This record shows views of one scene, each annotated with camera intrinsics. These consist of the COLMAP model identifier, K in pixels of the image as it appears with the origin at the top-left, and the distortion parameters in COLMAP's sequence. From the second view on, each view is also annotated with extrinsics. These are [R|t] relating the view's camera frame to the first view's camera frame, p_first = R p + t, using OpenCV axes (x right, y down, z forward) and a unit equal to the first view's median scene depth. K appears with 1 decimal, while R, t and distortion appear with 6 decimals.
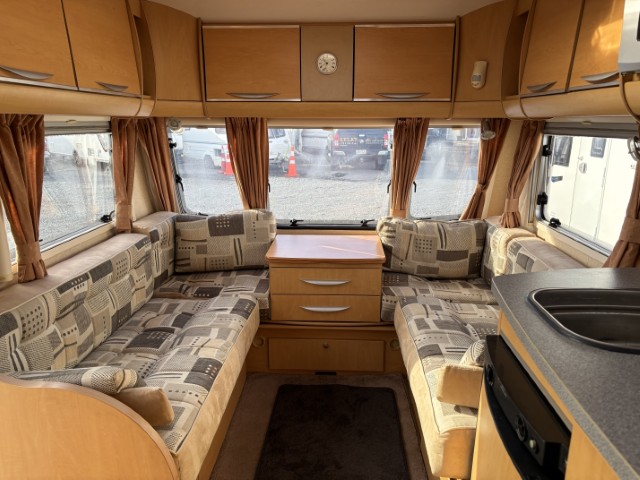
lens RADIAL K [[480.6, 0, 320.0], [0, 480.6, 240.0], [0, 0, 1]] dist [0.071622, -0.115724]
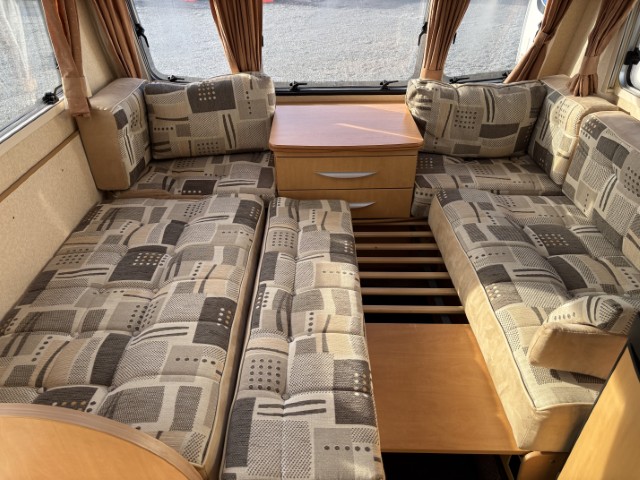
lens RADIAL K [[466.9, 0, 312.0], [0, 466.9, 239.9], [0, 0, 1]] dist [0.042871, -0.054169]
pose [[0.998757, -0.034328, 0.036144, -0.075077], [0.020118, 0.941003, 0.337800, -0.070483], [-0.045608, -0.336653, 0.940524, 0.227897]]
